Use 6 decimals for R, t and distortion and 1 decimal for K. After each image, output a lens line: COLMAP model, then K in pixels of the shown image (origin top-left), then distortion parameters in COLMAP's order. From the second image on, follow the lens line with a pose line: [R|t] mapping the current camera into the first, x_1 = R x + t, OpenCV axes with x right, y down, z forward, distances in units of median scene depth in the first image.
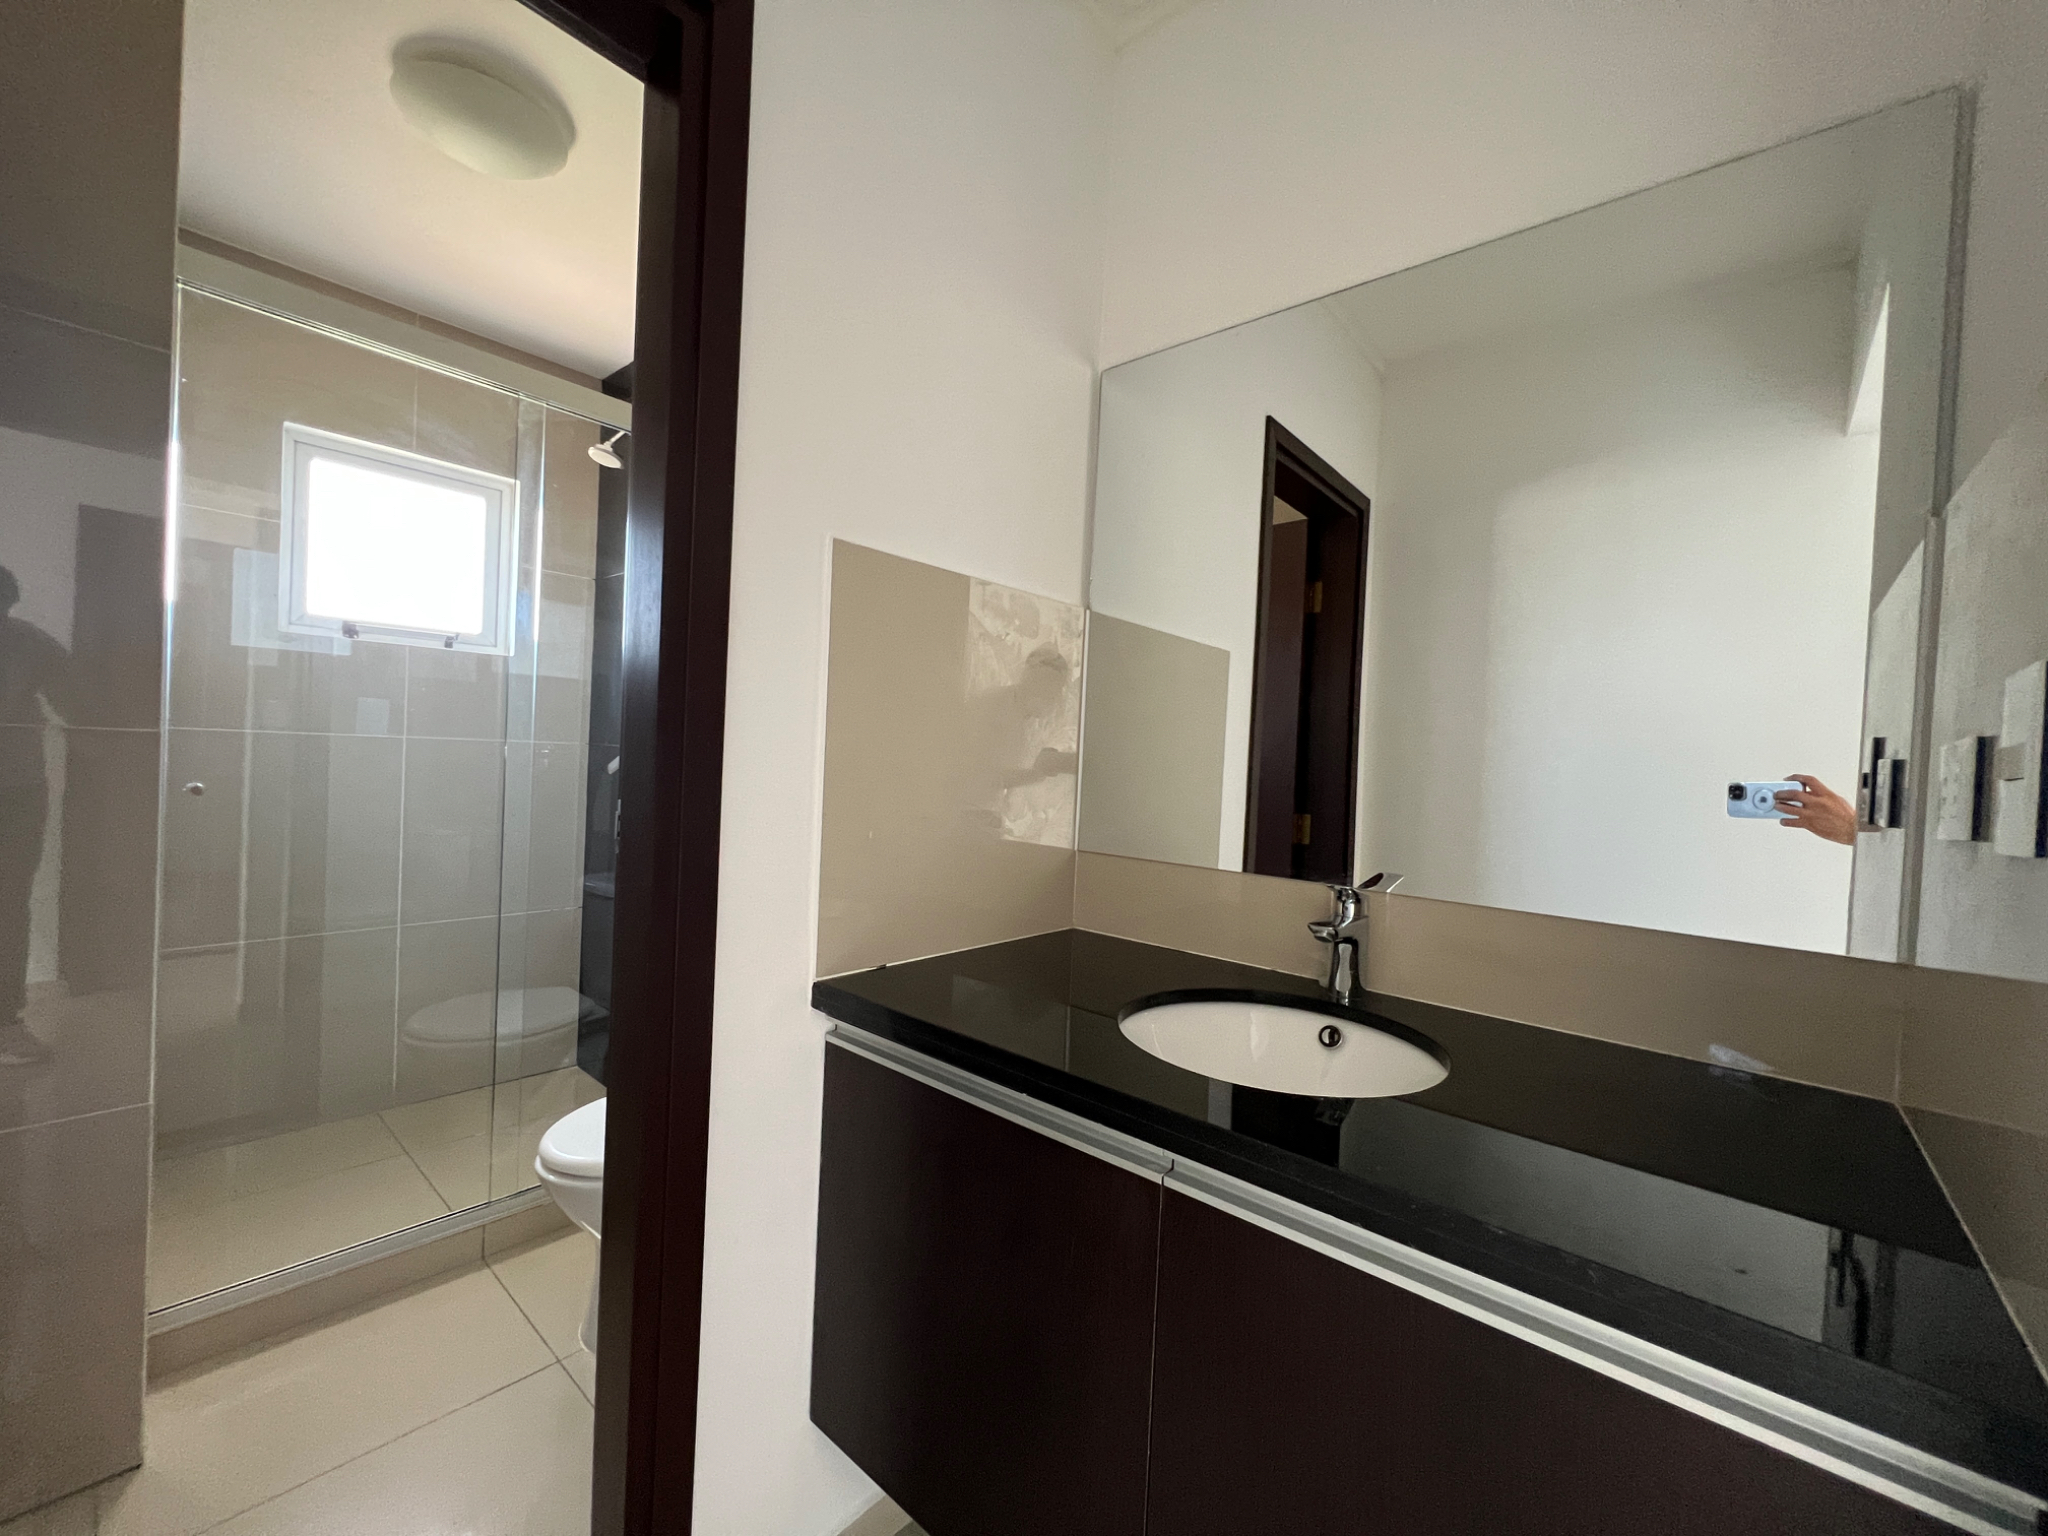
lens RADIAL K [[823.6, 0, 1027.8], [0, 823.6, 772.8], [0, 0, 1]] dist [-0.006823, 0.001212]
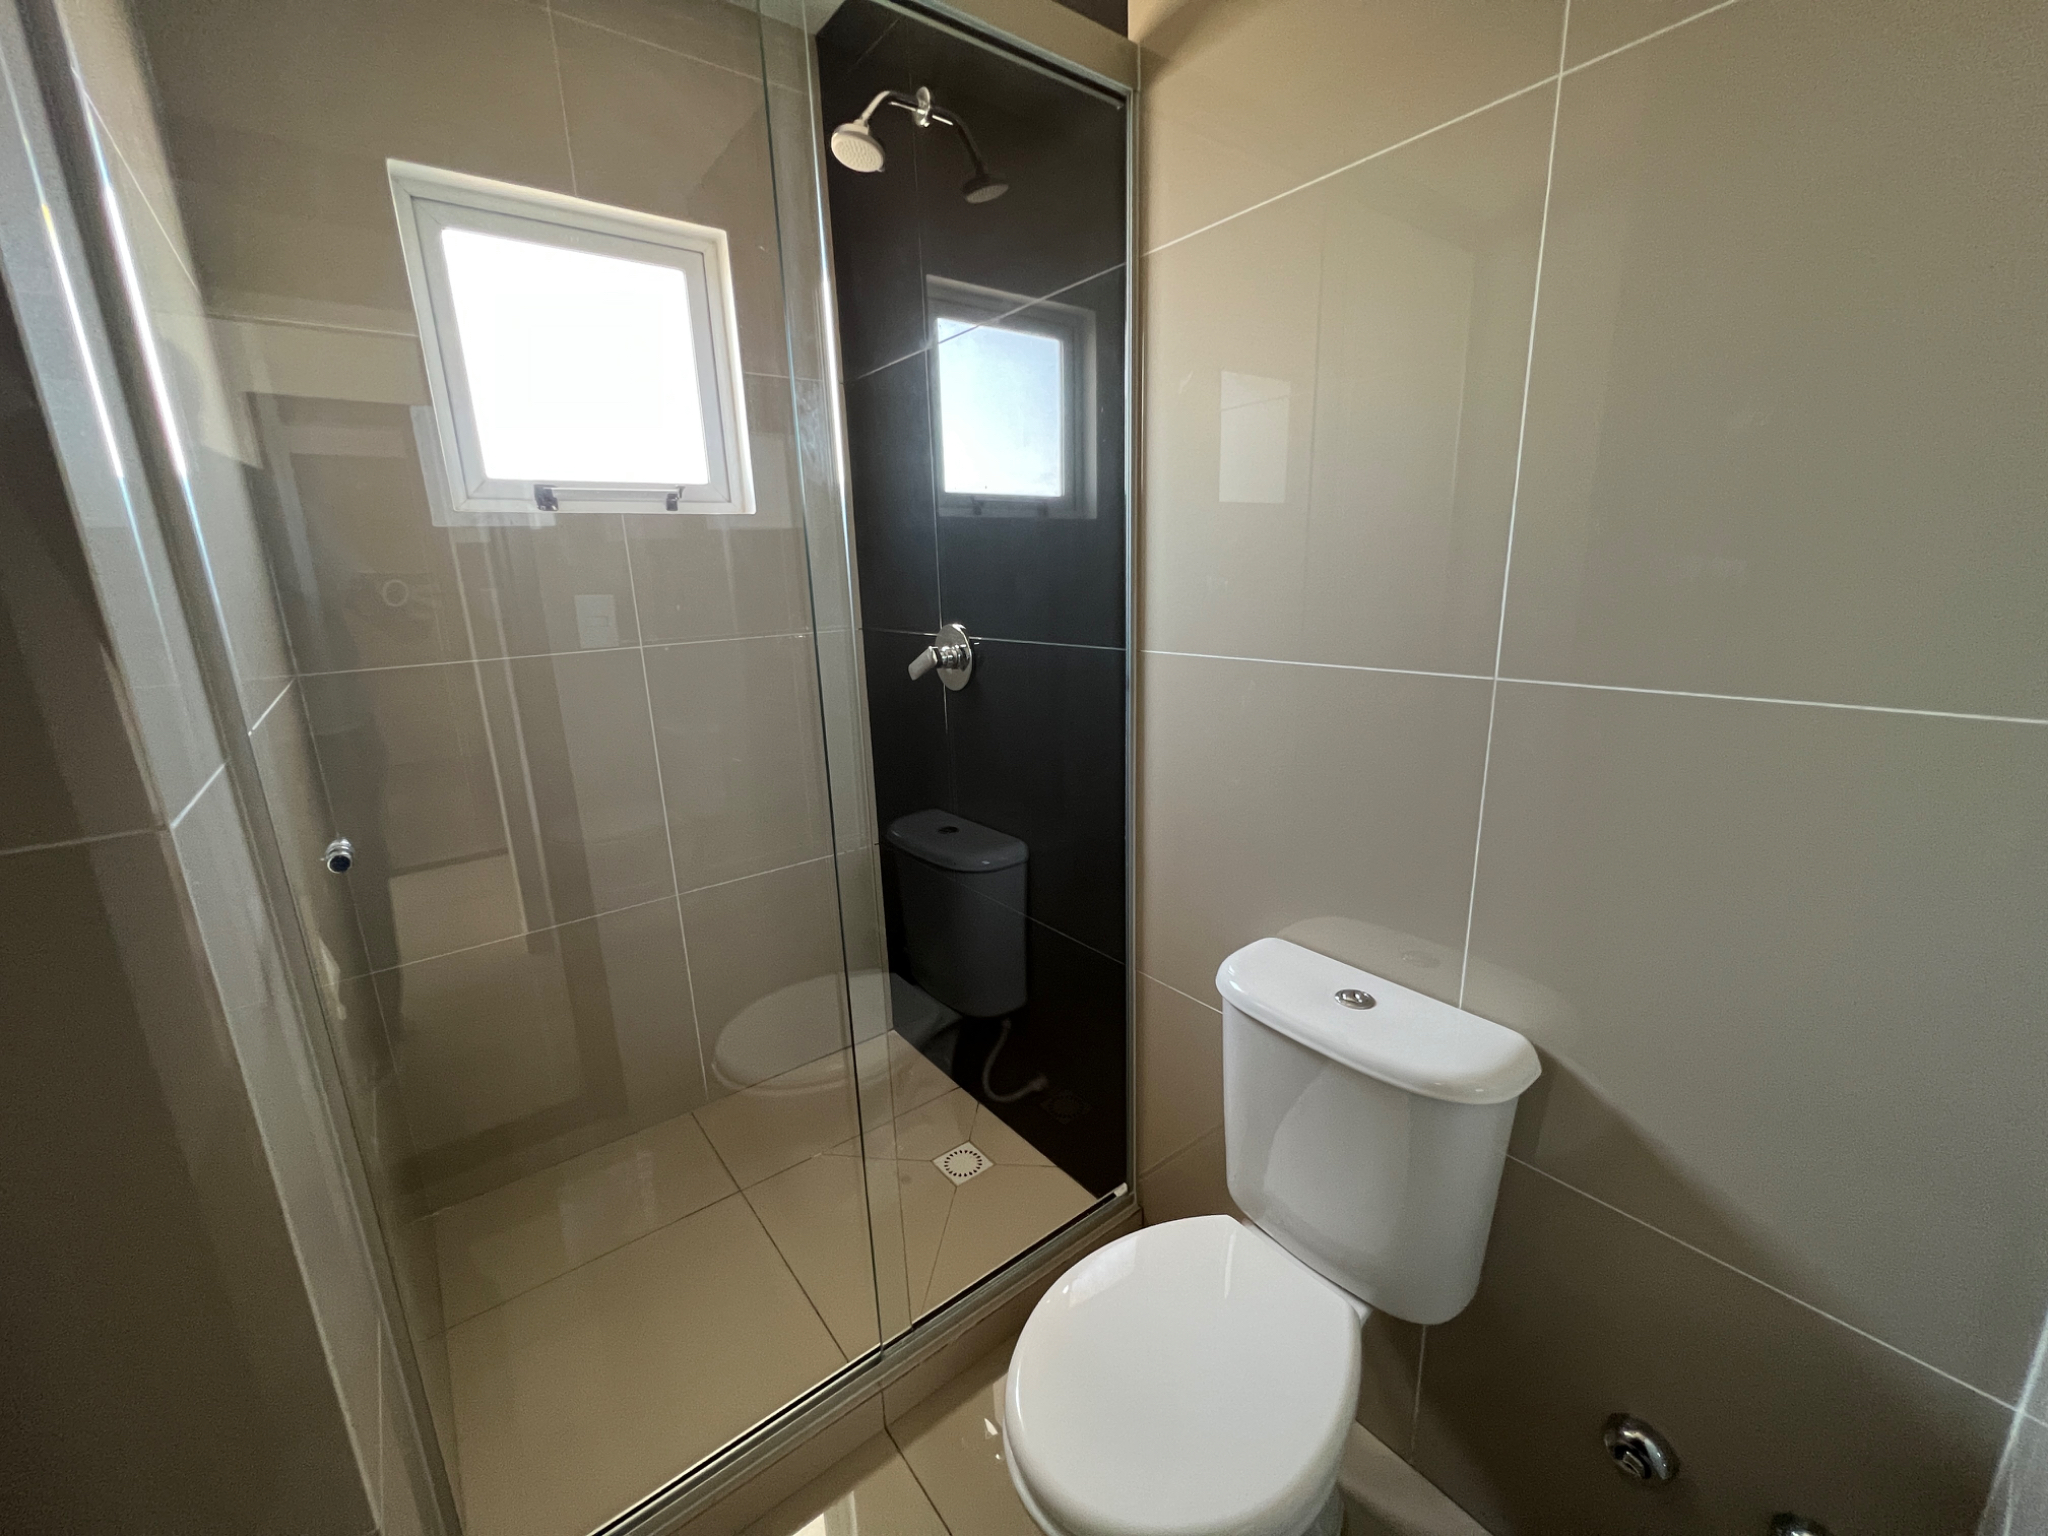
lens RADIAL K [[823.6, 0, 1019.7], [0, 823.6, 771.5], [0, 0, 1]] dist [-0.006823, 0.001212]
pose [[0.976837, -0.028424, -0.212087, -0.287752], [0.075406, 0.973284, 0.216867, -0.067759], [0.200257, -0.227837, 0.952884, 0.358436]]
